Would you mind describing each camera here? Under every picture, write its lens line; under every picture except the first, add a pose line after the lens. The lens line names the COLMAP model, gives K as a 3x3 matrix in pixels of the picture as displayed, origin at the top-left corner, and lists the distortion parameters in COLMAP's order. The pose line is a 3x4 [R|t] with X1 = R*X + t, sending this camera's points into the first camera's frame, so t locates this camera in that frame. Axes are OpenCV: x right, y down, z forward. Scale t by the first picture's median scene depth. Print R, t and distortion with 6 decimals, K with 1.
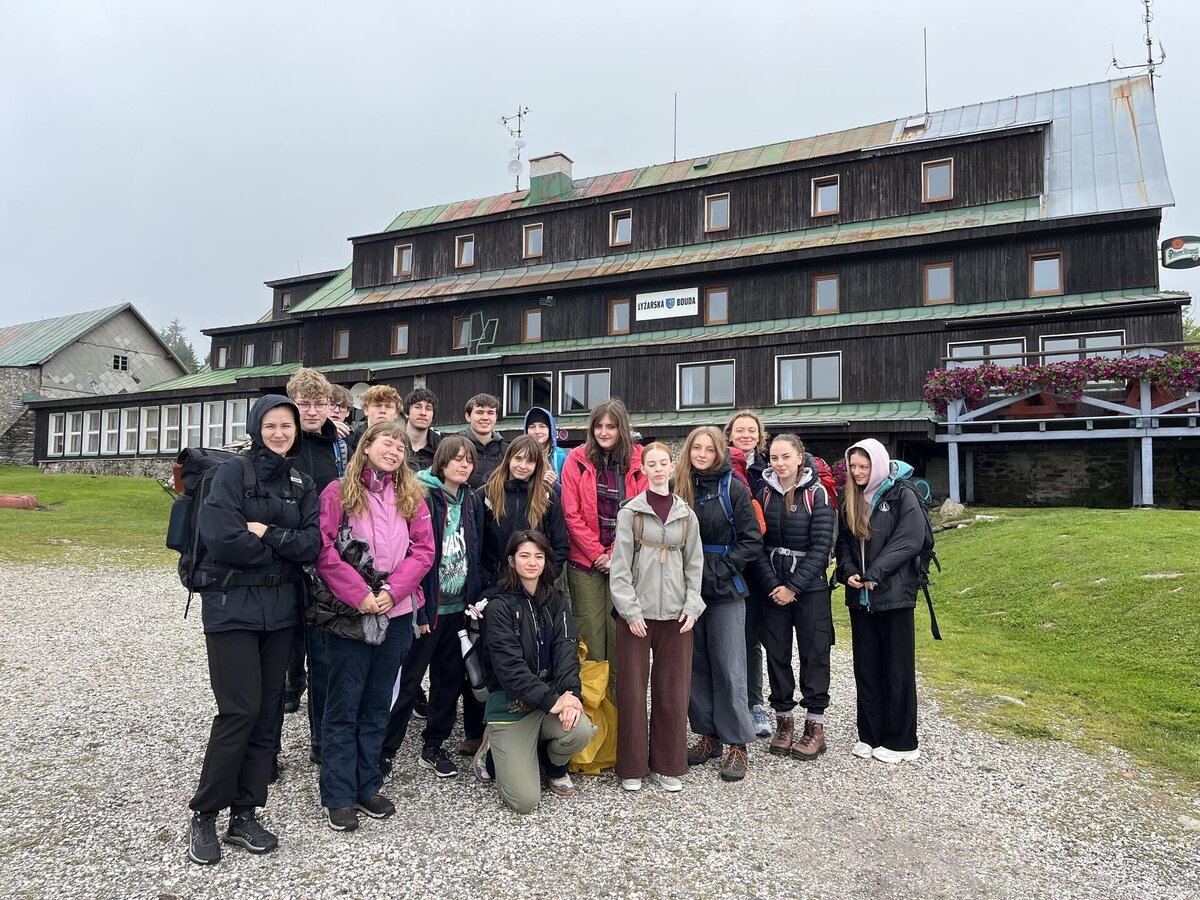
lens RADIAL K [[907.1, 0, 600.0], [0, 907.1, 450.0], [0, 0, 1]] dist [0.072772, -0.091387]
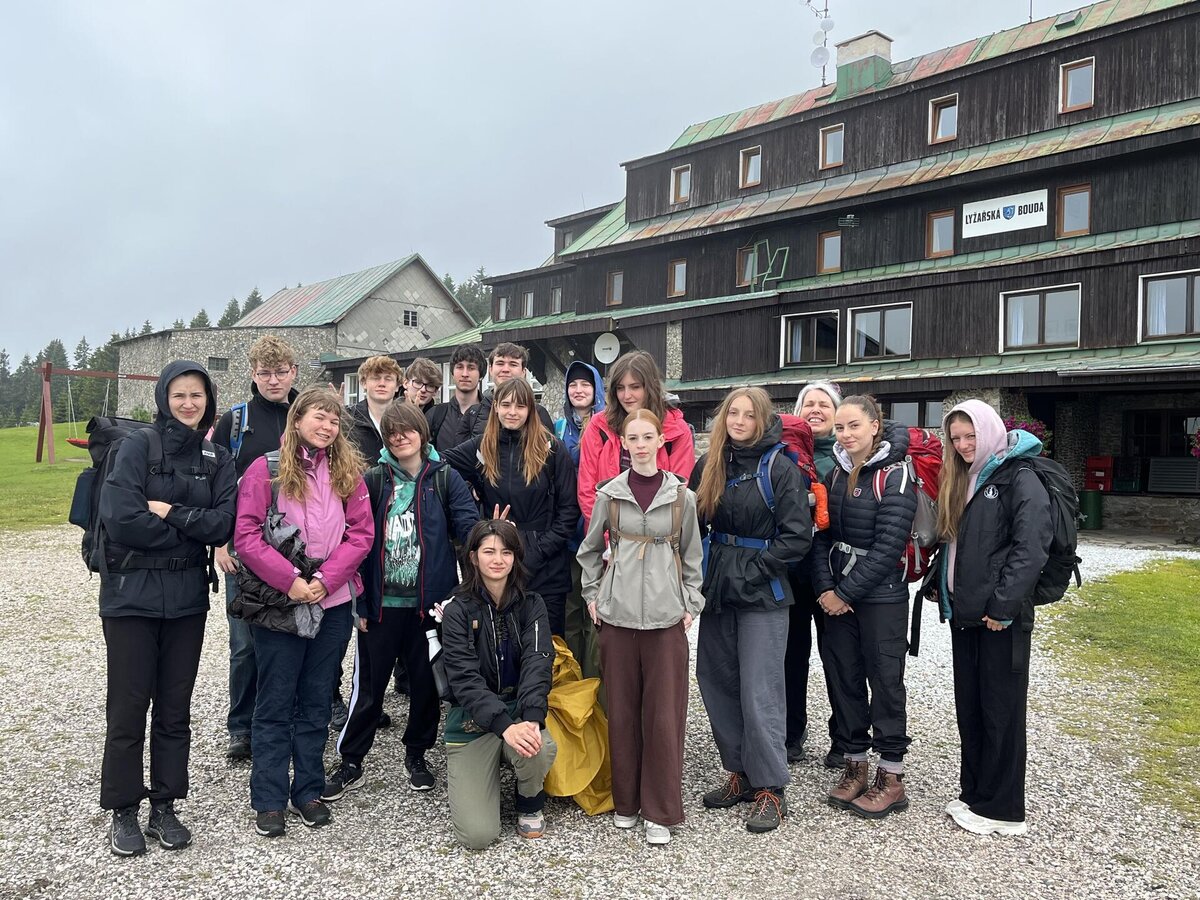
lens RADIAL K [[1085.1, 0, 600.0], [0, 1085.1, 450.0], [0, 0, 1]] dist [0.046102, -0.031102]
pose [[0.943611, 0.001824, -0.331051, 0.061775], [0.011614, 0.999187, 0.038611, -0.001714], [0.330852, -0.040278, 0.942823, 0.013977]]
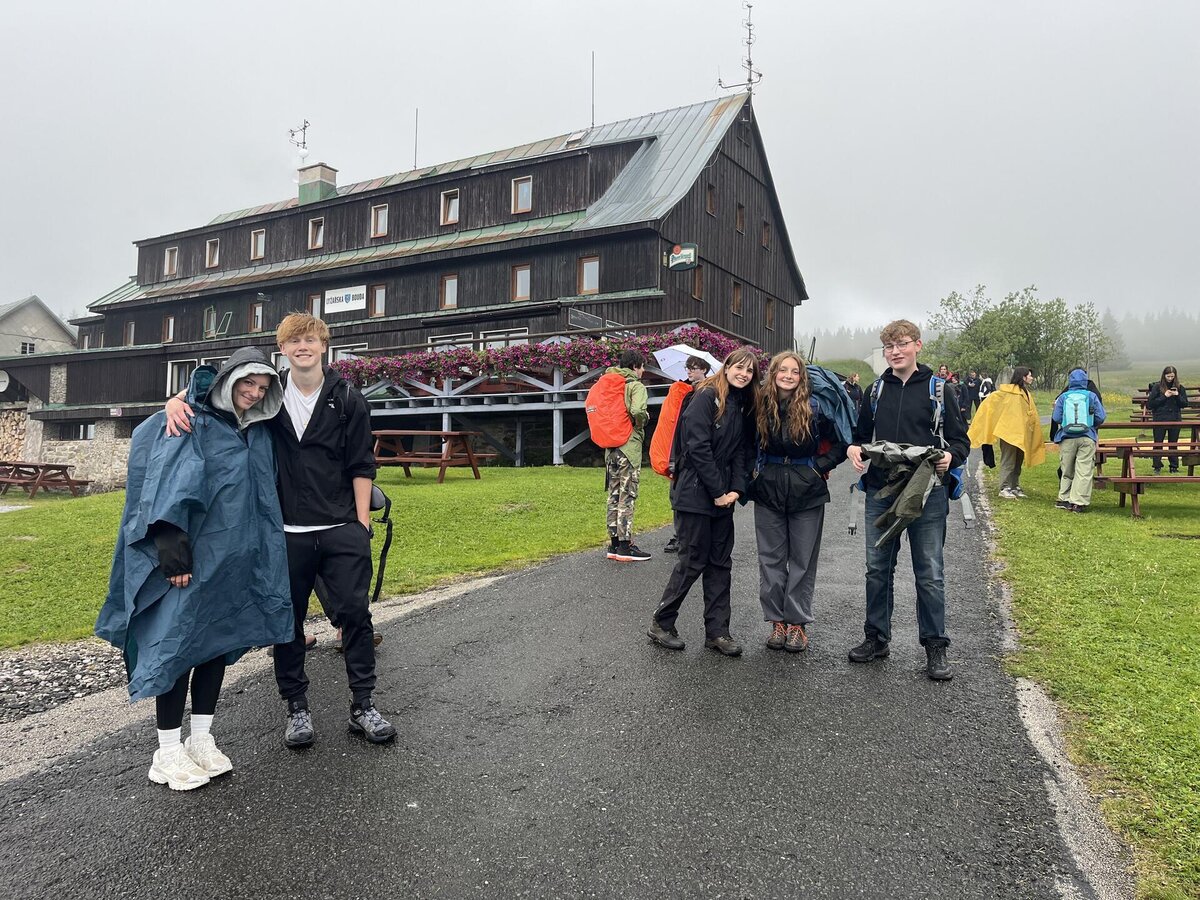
lens RADIAL K [[907.1, 0, 600.0], [0, 907.1, 450.0], [0, 0, 1]] dist [0.072772, -0.091387]
pose [[0.996755, -0.001436, -0.080482, 0.532850], [0.003716, 0.999596, 0.028190, 0.001708], [0.080409, -0.028397, 0.996357, -0.162334]]
